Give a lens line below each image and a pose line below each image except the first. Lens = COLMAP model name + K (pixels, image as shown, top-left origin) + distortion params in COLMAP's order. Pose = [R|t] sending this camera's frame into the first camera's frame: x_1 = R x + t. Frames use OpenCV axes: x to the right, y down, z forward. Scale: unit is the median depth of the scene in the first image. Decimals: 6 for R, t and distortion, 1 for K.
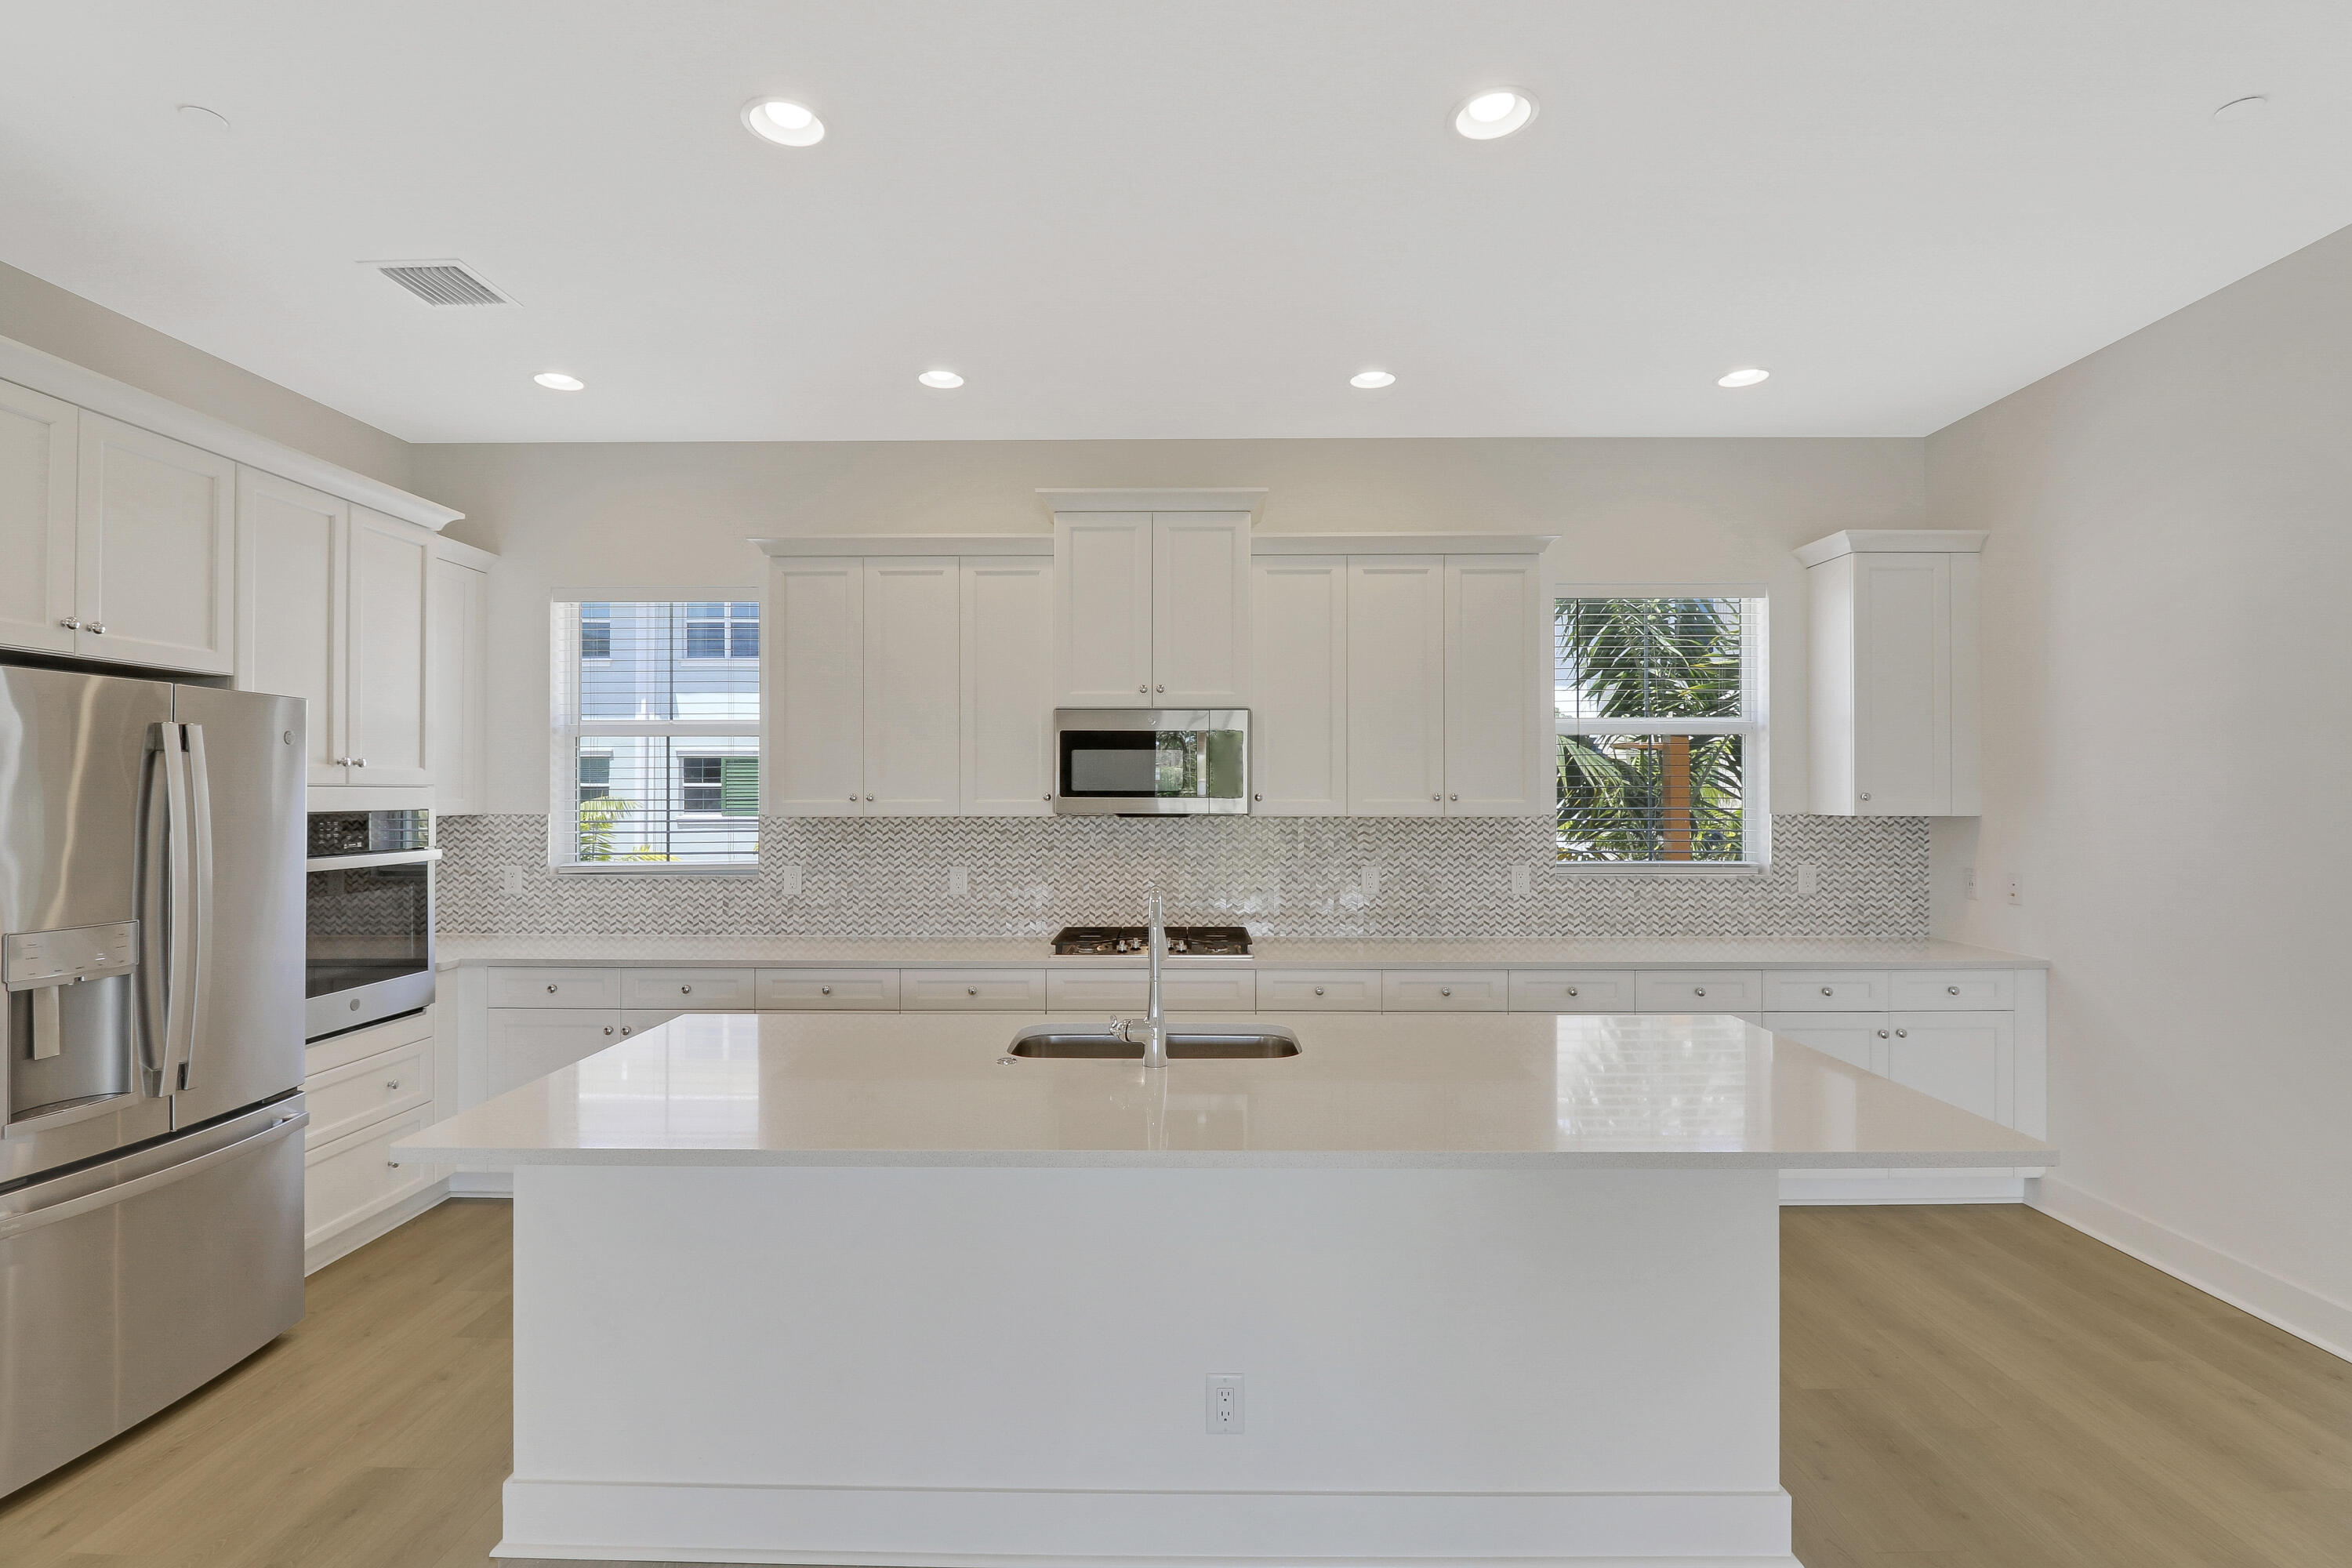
lens RADIAL K [[1098.8, 0, 1167.2], [0, 1098.8, 787.6], [0, 0, 1]] dist [-0.000294, -0.009592]
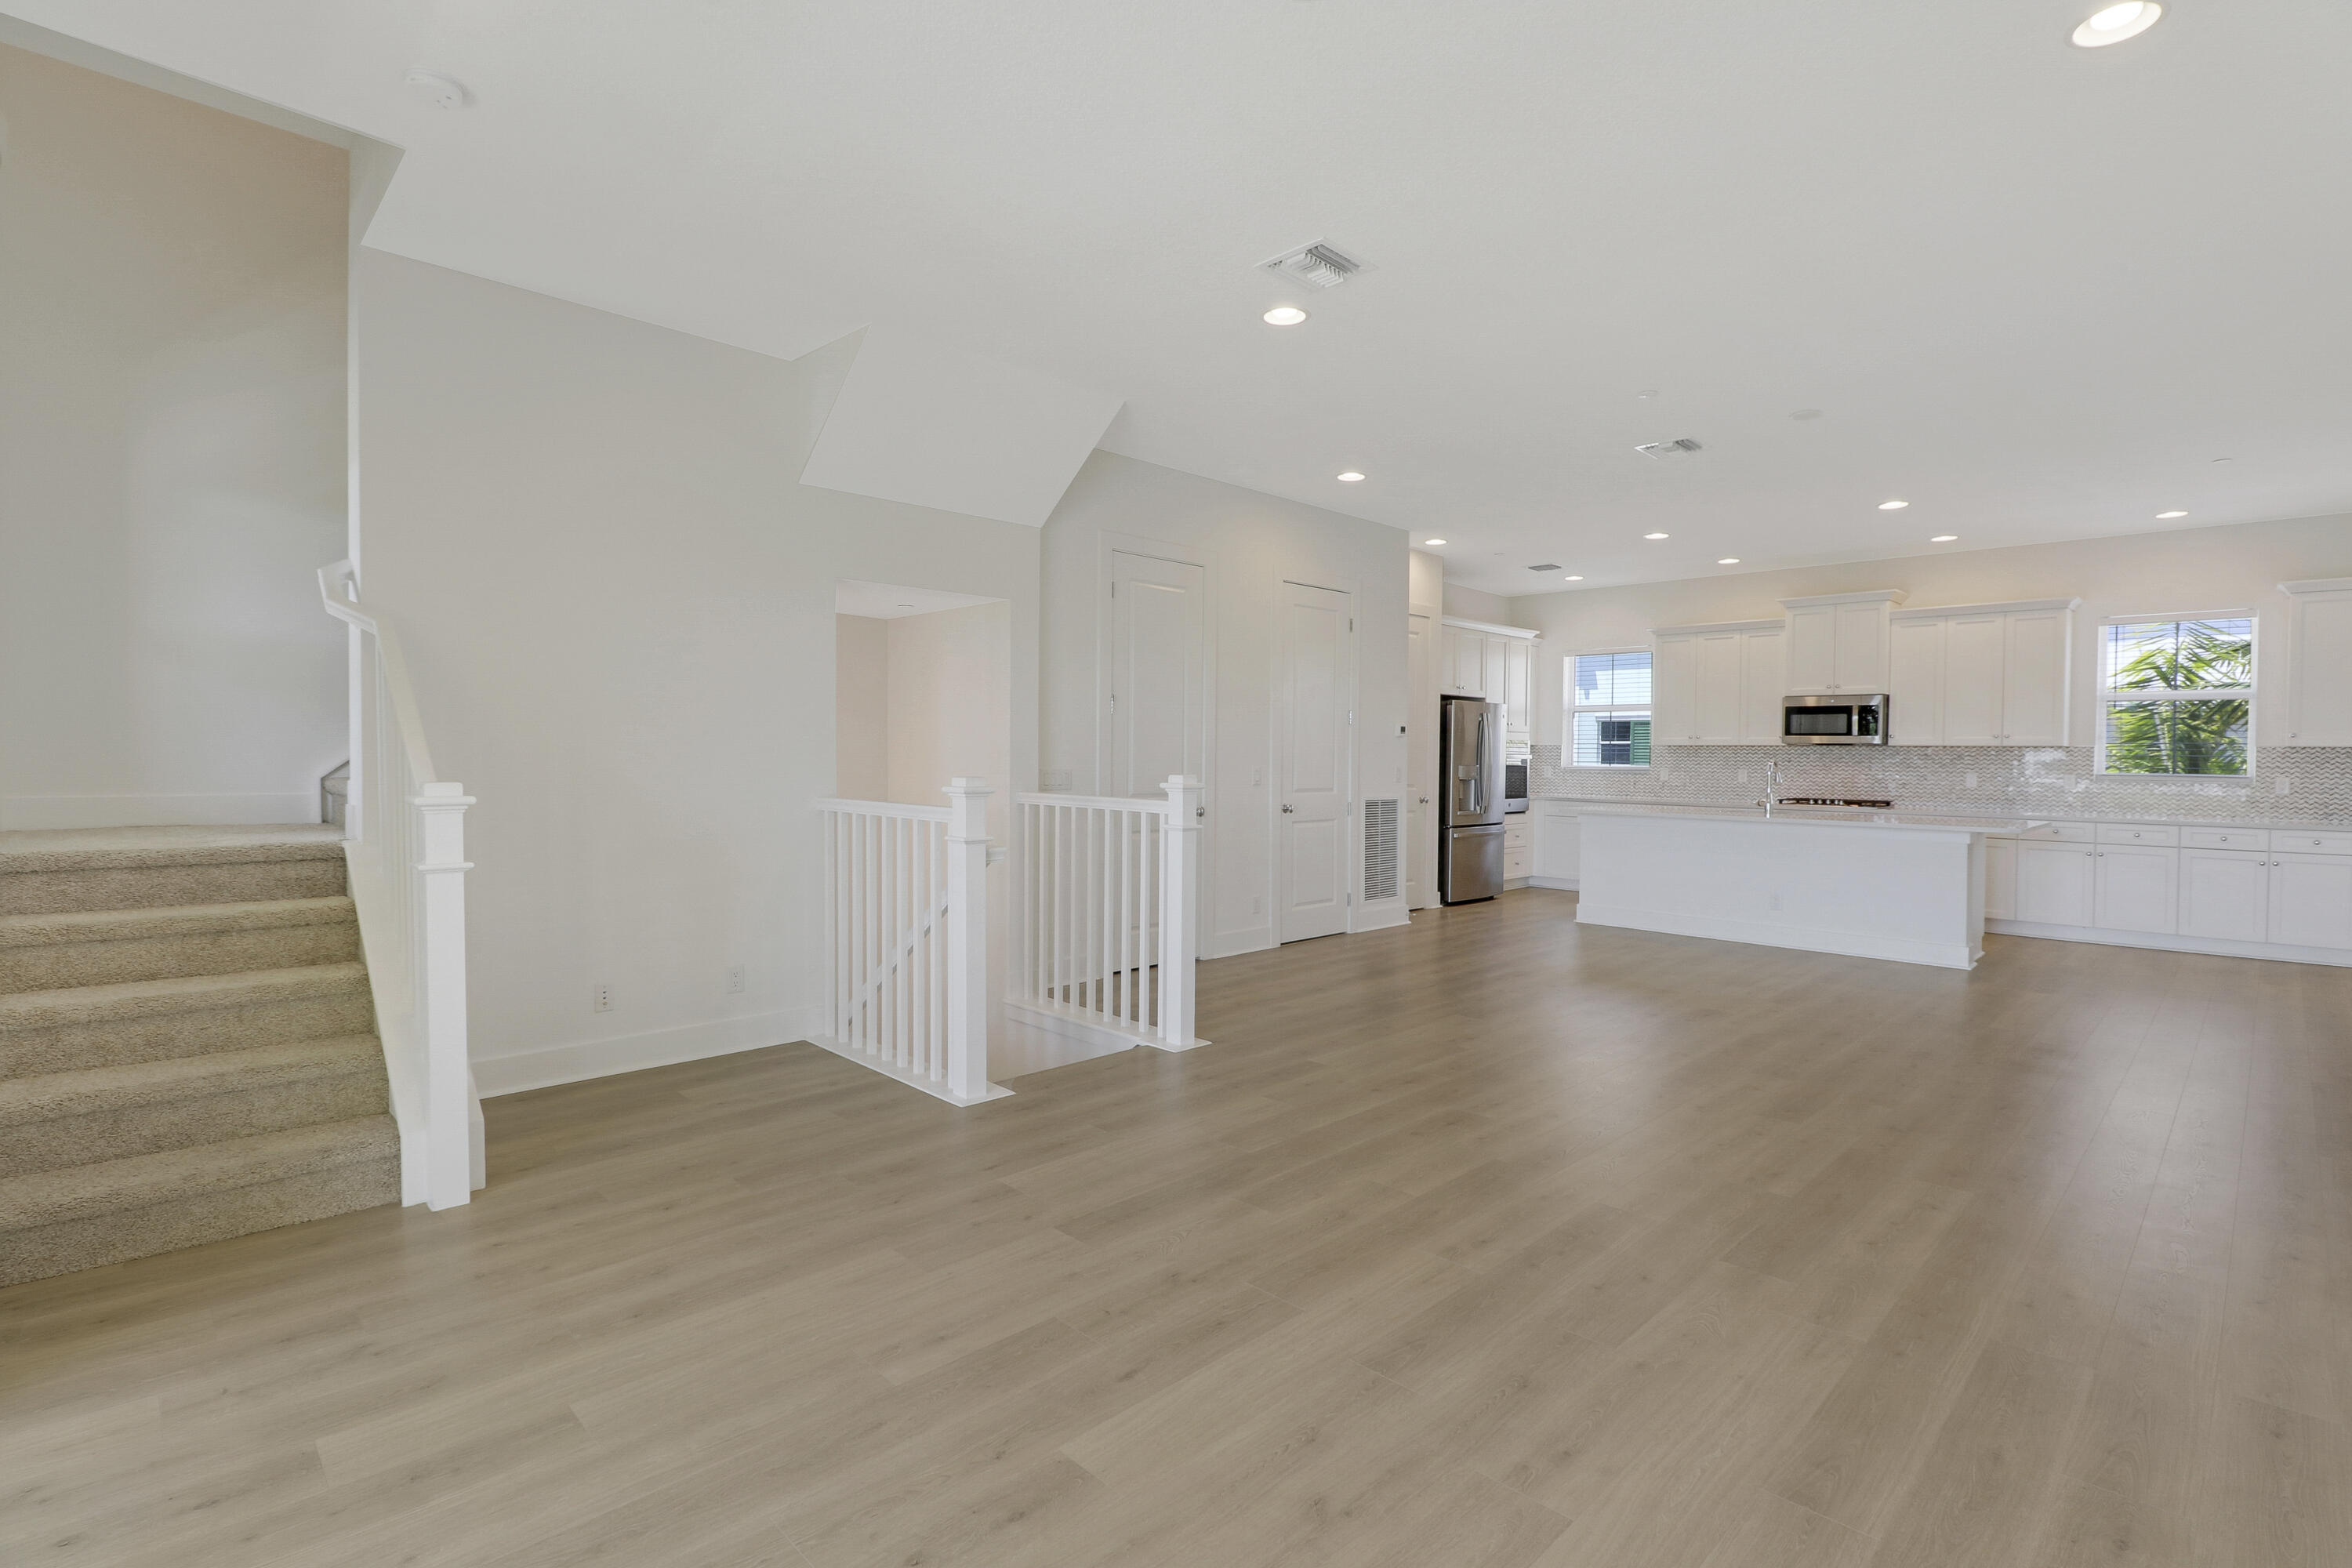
lens RADIAL K [[1100.9, 0, 1167.7], [0, 1100.9, 778.7], [0, 0, 1]] dist [0.000113, -0.015315]
pose [[0.709367, 0.023062, -0.704462, 0.572163], [-0.004429, 0.999591, 0.028264, 0.036336], [0.704825, -0.016930, 0.709179, -1.436113]]
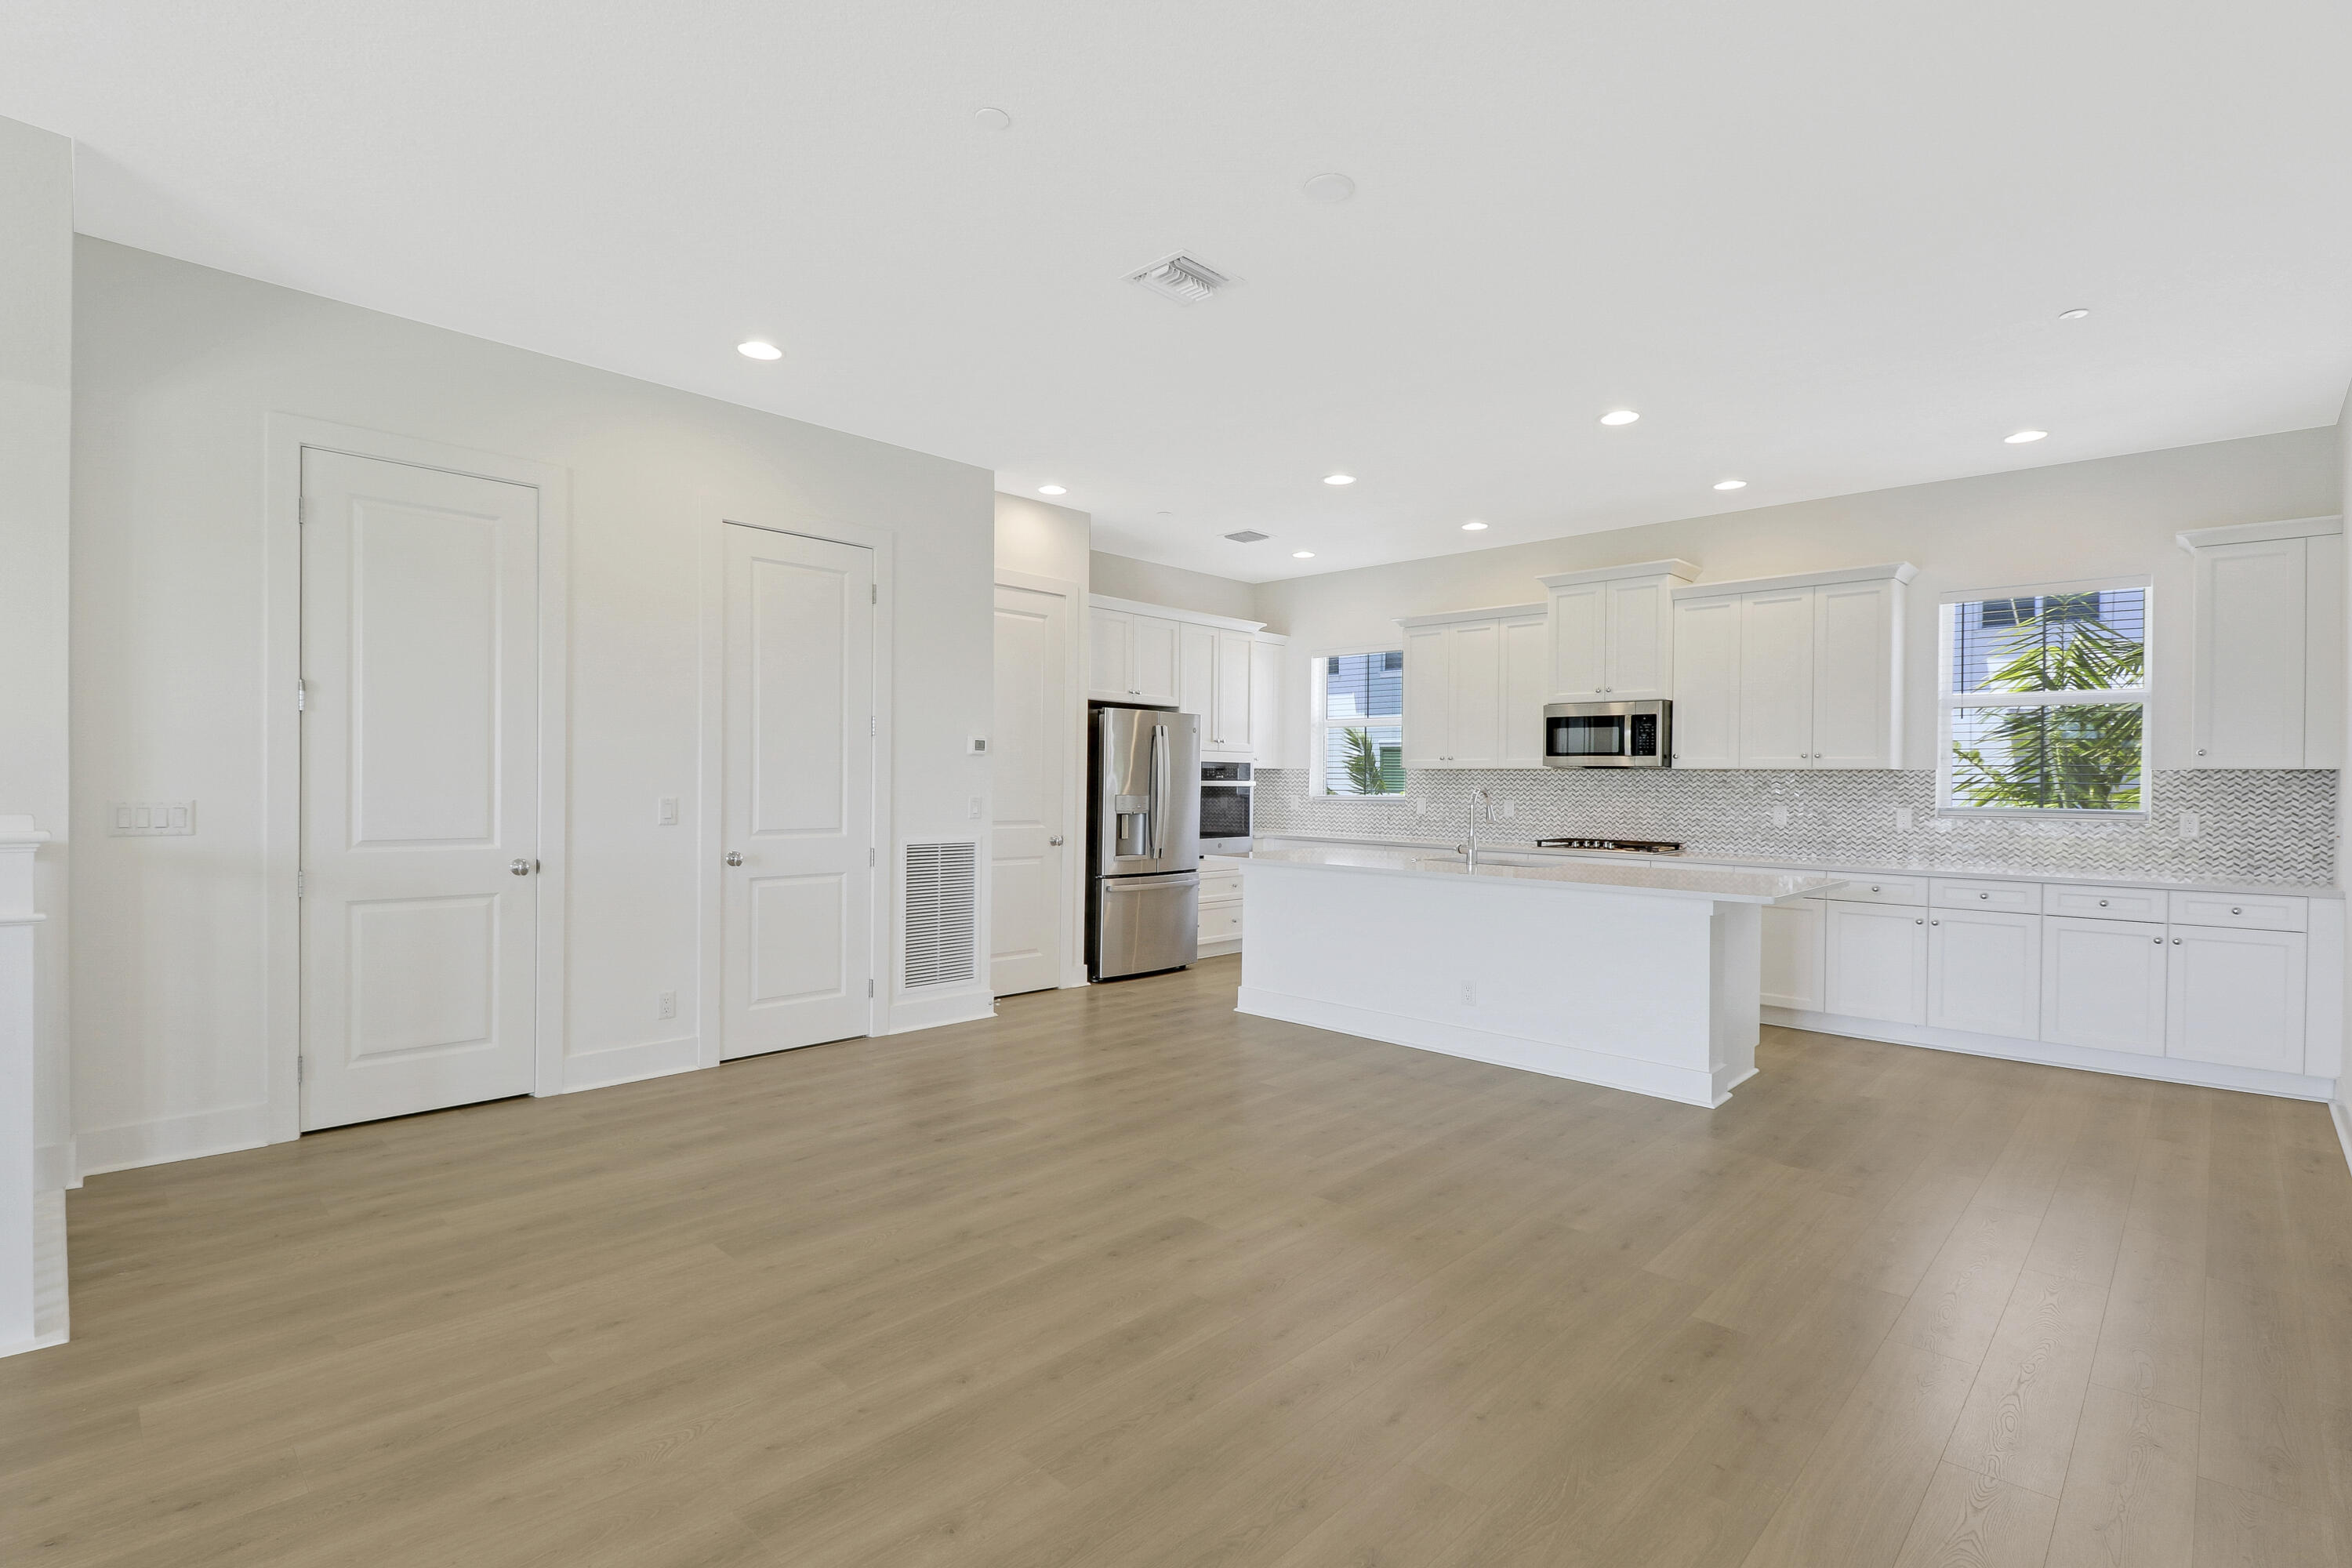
lens RADIAL K [[1096.2, 0, 1167.9], [0, 1096.2, 787.9], [0, 0, 1]] dist [0.001664, -0.017089]
pose [[0.729005, 0.012902, -0.684386, 0.614281], [-0.006203, 0.999906, 0.012243, 0.038598], [0.684480, -0.004680, 0.729017, -0.615213]]
